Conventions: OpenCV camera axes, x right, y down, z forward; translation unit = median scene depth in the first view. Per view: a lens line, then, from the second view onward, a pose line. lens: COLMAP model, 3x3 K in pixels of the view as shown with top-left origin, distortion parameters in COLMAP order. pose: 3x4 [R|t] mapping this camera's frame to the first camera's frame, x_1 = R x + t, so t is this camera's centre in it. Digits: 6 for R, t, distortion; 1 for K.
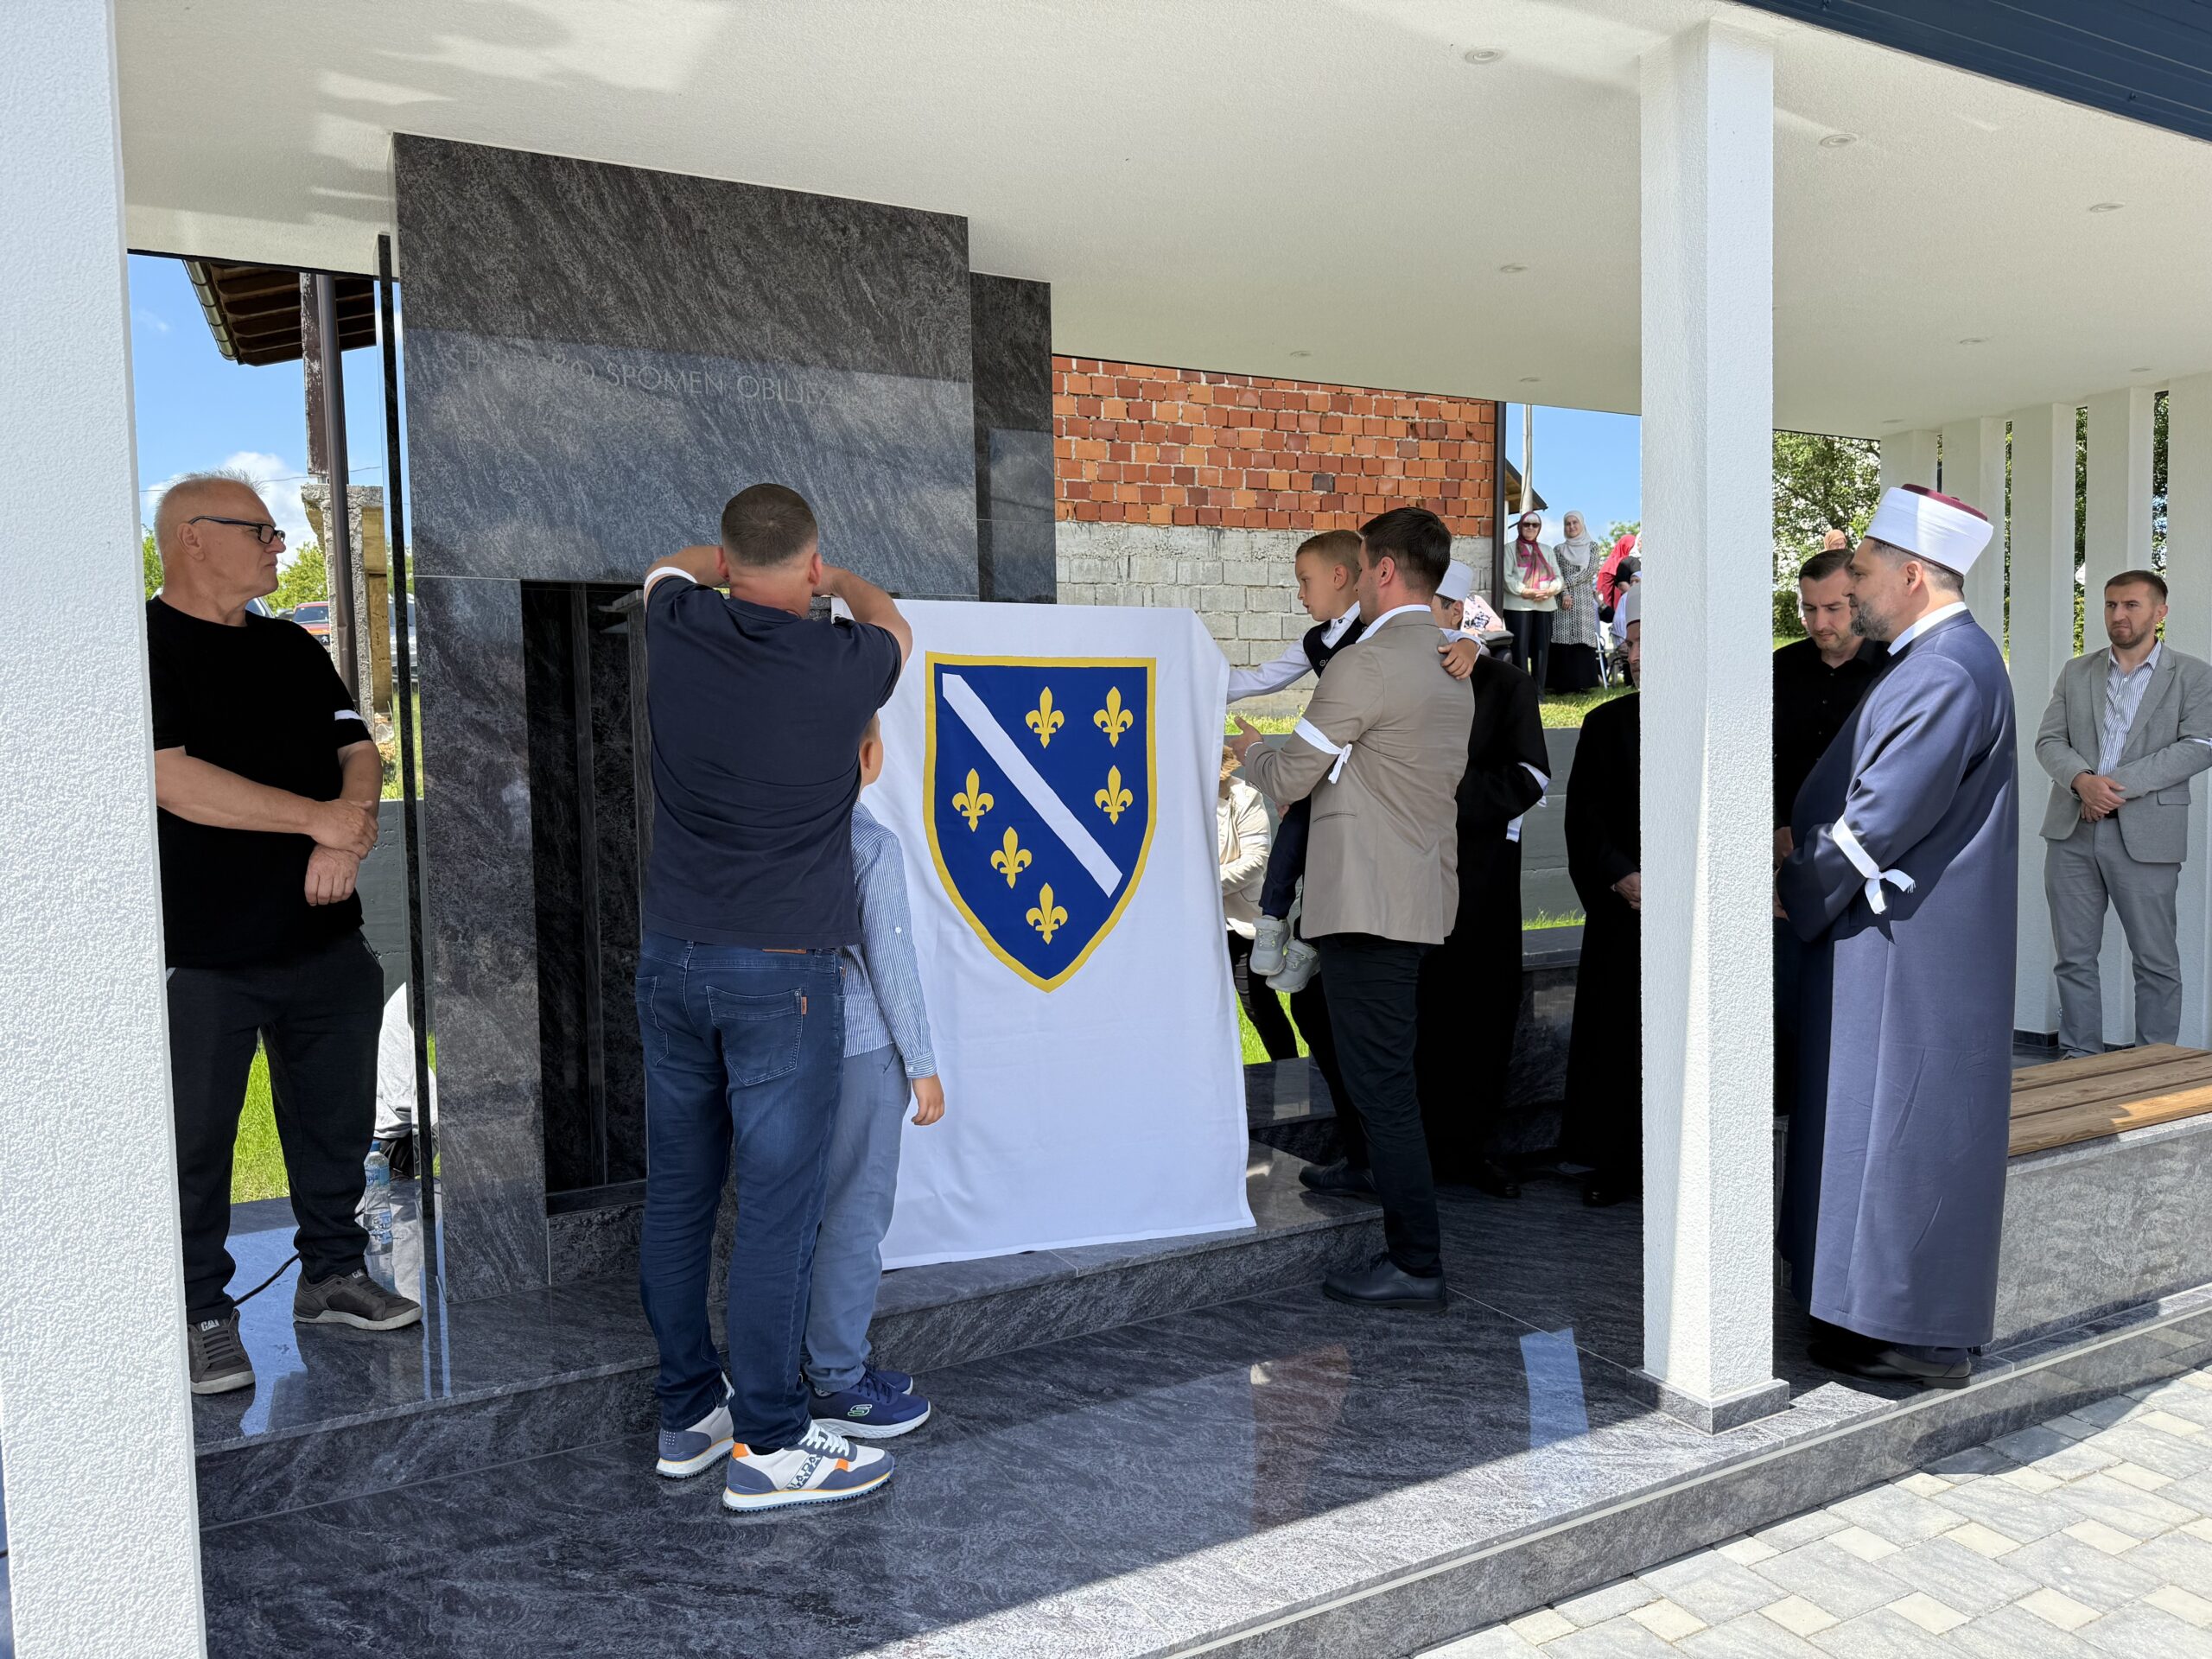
lens RADIAL K [[1528.2, 0, 1094.5], [0, 1528.2, 837.8], [0, 0, 1]] dist [0.025248, -0.048258]
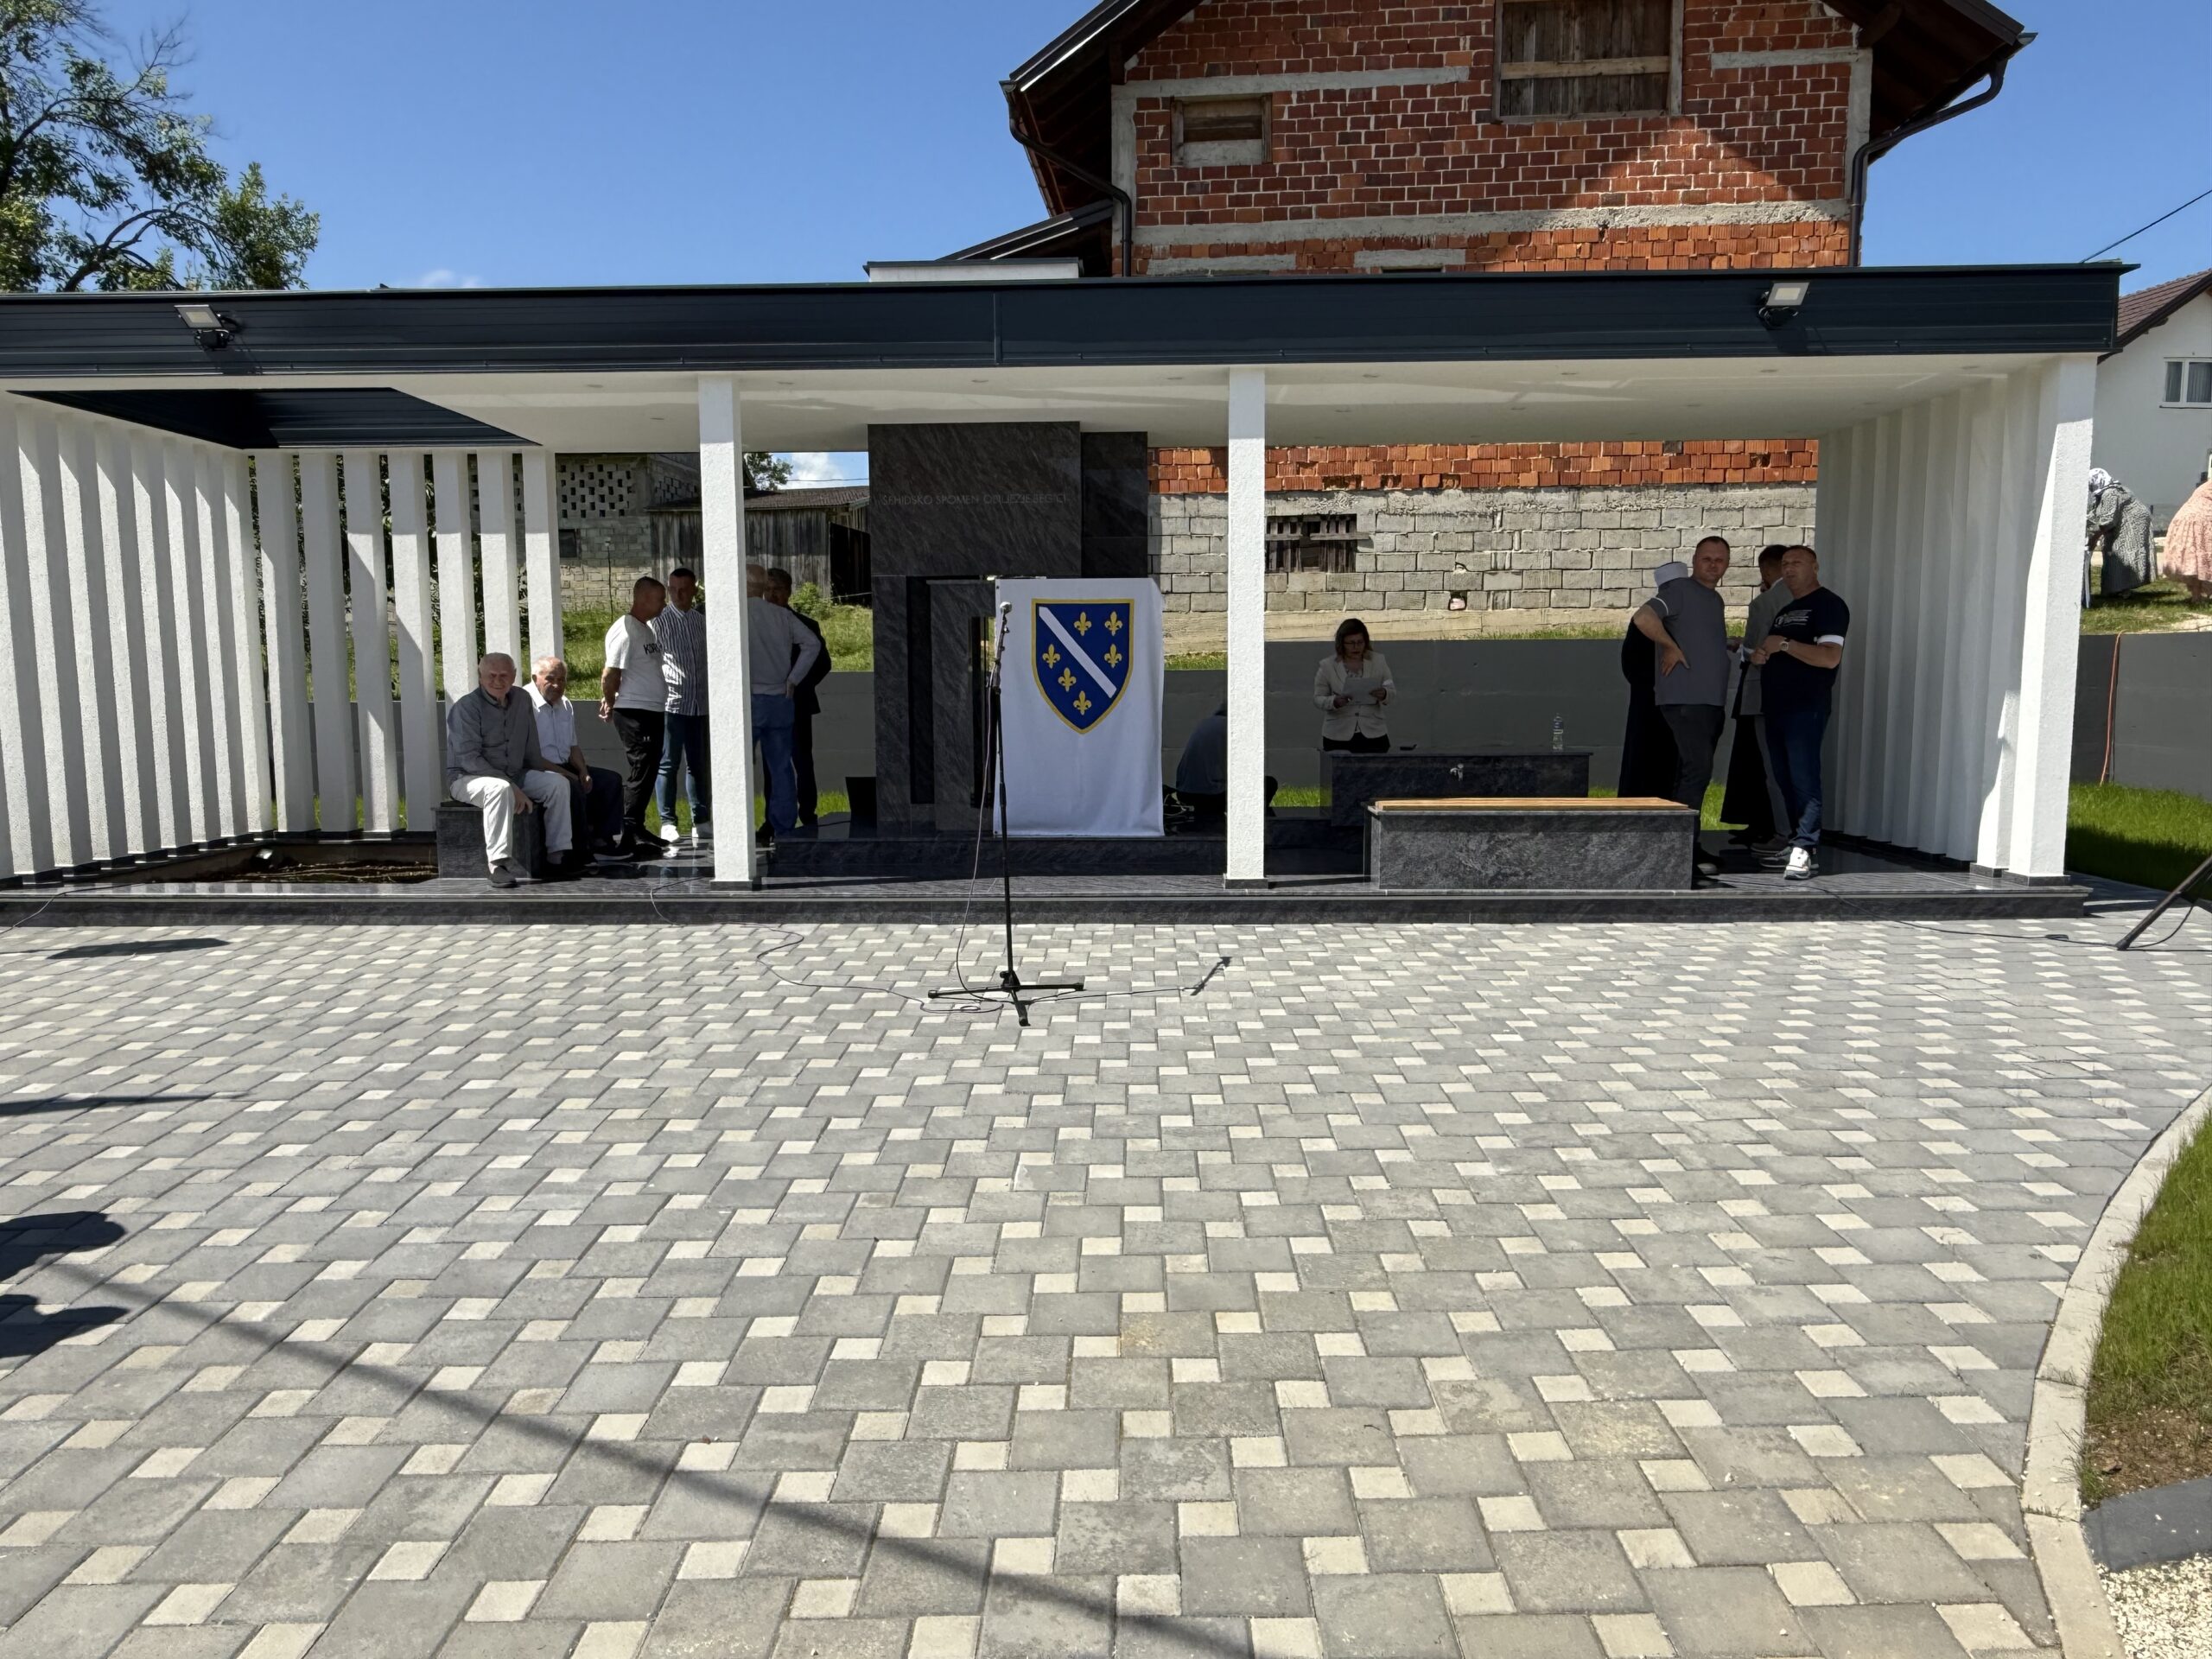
lens RADIAL K [[1432.7, 0, 1085.5], [0, 1432.7, 813.6], [0, 0, 1]] dist [-0.038011, -0.000961]
pose [[0.871172, 0.064361, -0.486741, 1.170733], [-0.040351, 0.997403, 0.059665, 0.093836], [0.489317, -0.032338, 0.871506, -1.094322]]
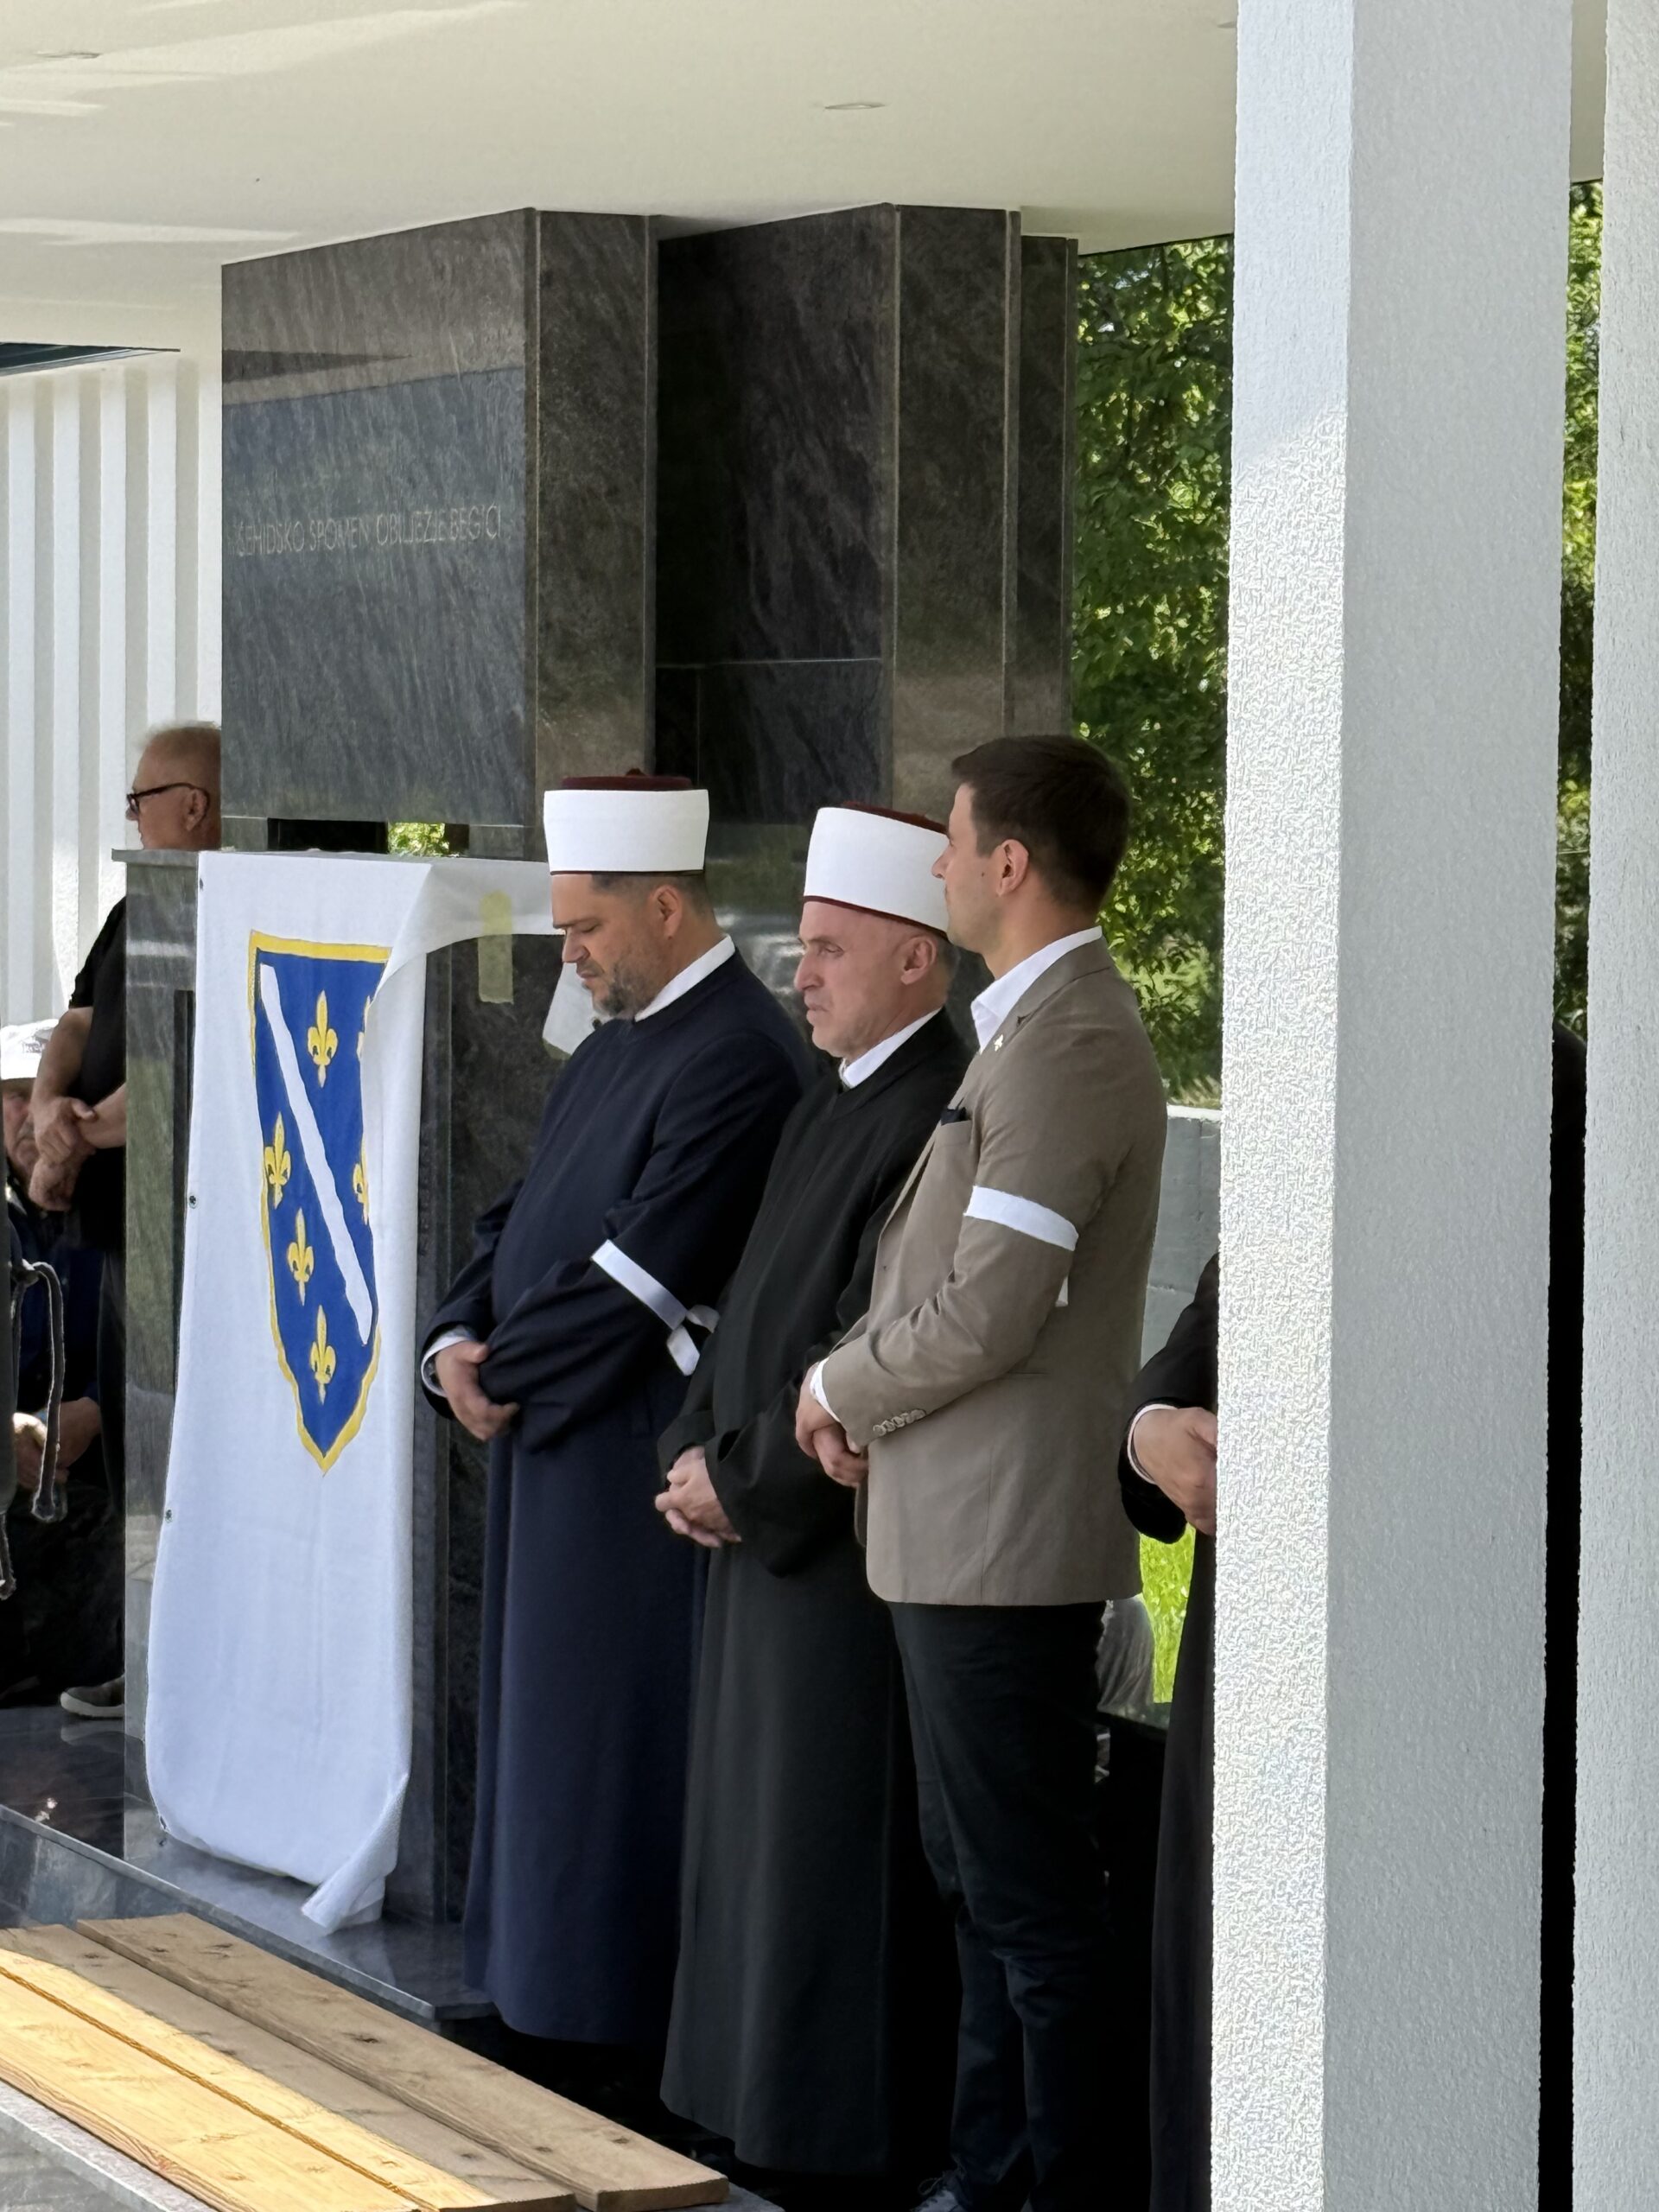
lens RADIAL K [[6338.4, 0, 829.6], [0, 6338.4, 1104.4], [0, 0, 1]] dist [0.162923, 0.000000]
pose [[-0.026096, 0.069584, -0.997235, 2.630966], [-0.080070, 0.994224, 0.071469, -0.262340], [0.996448, 0.081713, -0.020374, 1.295636]]
